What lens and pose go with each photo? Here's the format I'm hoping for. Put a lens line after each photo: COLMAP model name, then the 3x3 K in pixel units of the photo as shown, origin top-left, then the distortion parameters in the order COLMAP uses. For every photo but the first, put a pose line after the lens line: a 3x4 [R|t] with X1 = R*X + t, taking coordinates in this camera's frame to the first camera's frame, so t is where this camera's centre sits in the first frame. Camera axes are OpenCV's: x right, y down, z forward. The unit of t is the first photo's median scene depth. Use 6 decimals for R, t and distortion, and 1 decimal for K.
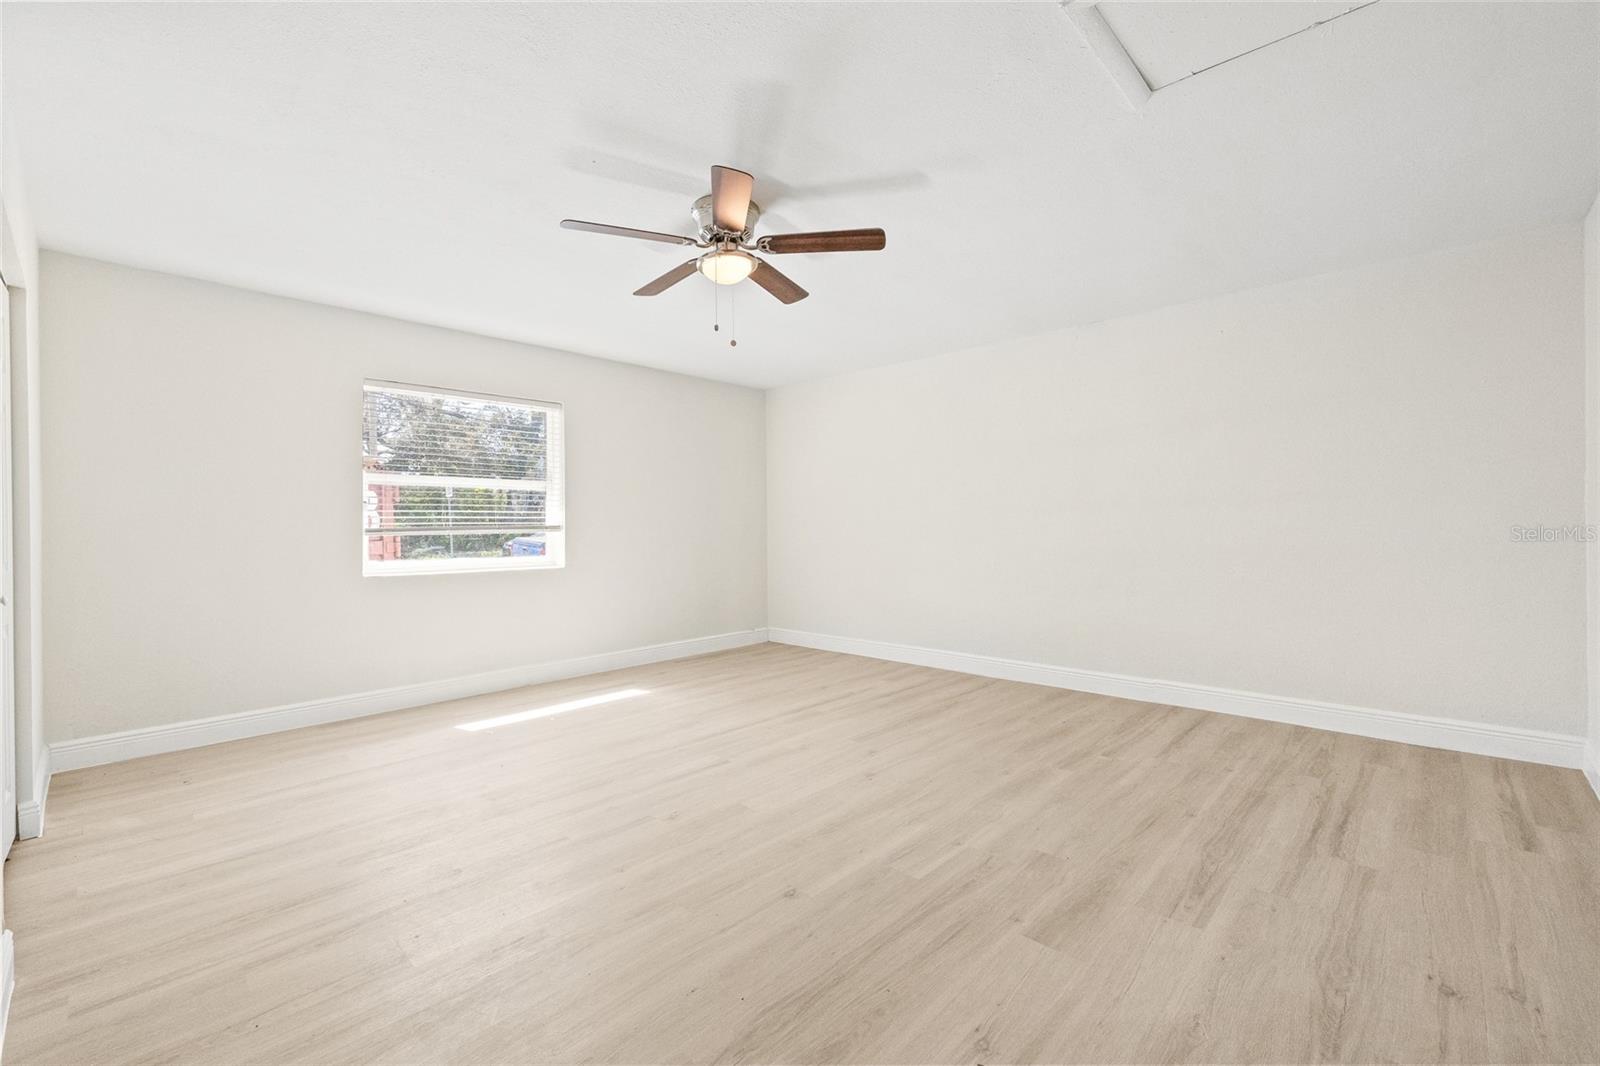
lens RADIAL K [[667.6, 0, 796.0], [0, 667.6, 528.6], [0, 0, 1]] dist [-0.000765, -0.000109]
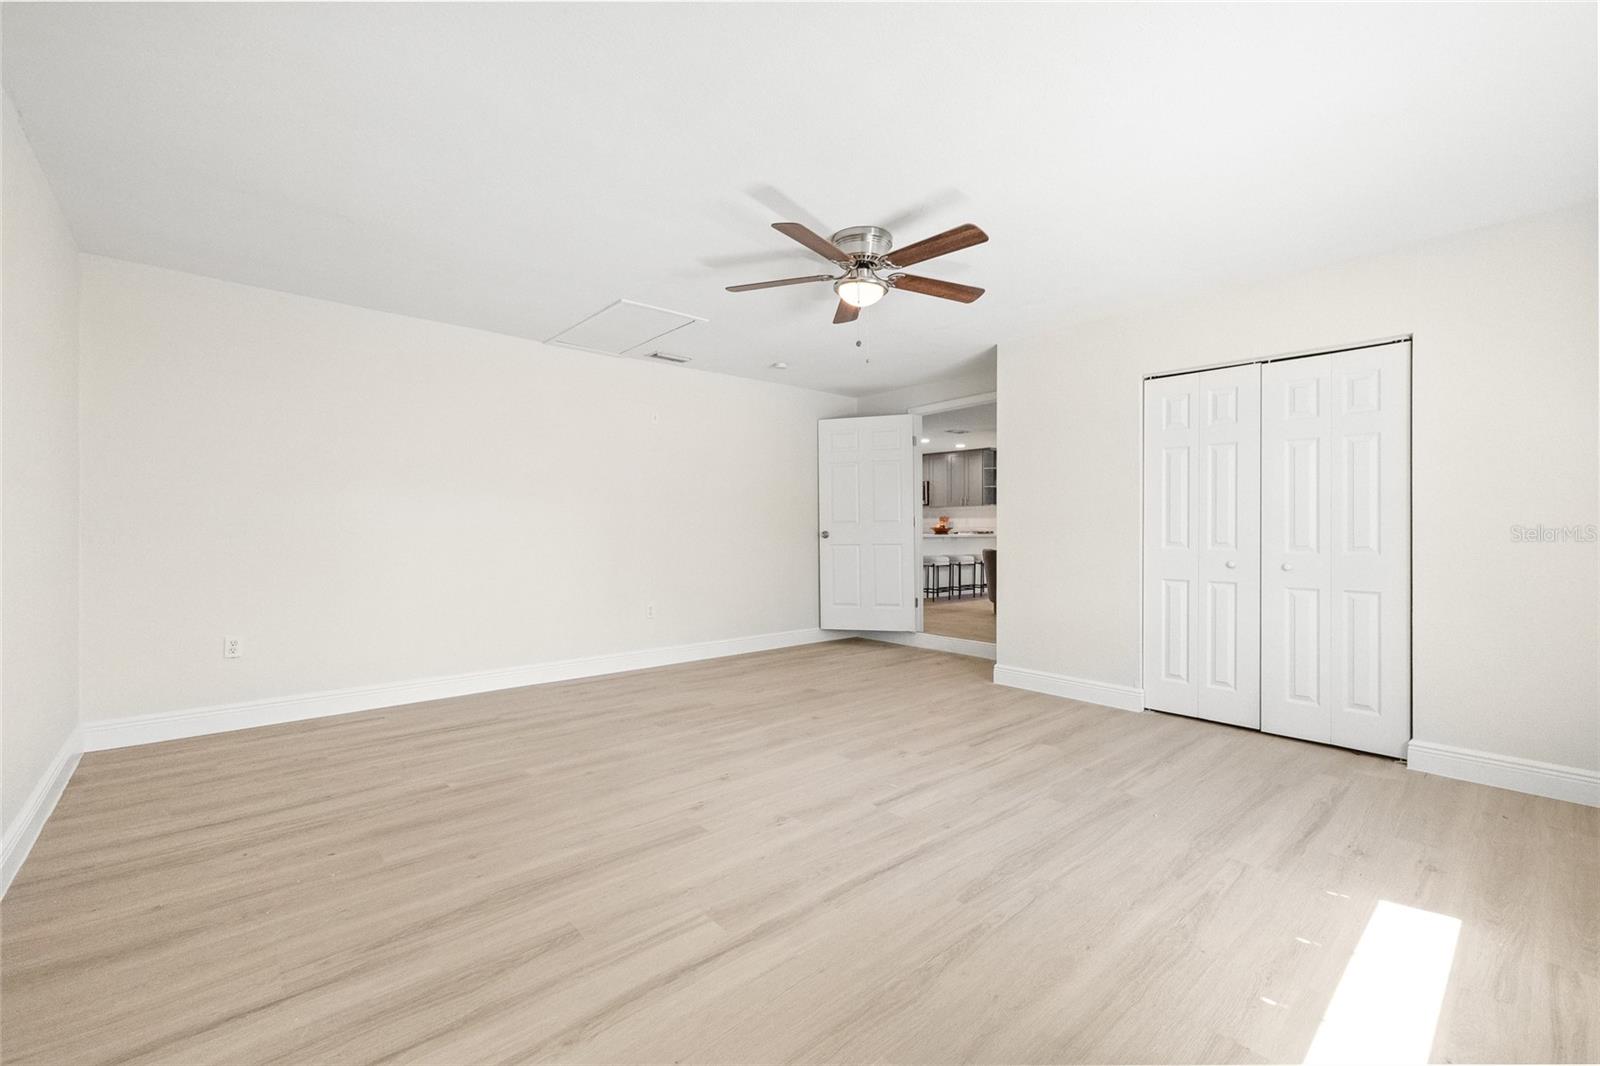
lens RADIAL K [[667.6, 0, 796.0], [0, 667.6, 528.6], [0, 0, 1]] dist [-0.000765, -0.000109]
pose [[-0.996232, 0.006932, 0.086452, -0.077502], [0.006911, 0.999976, -0.000543, 0.002503], [-0.086454, 0.000056, -0.996256, 1.848198]]
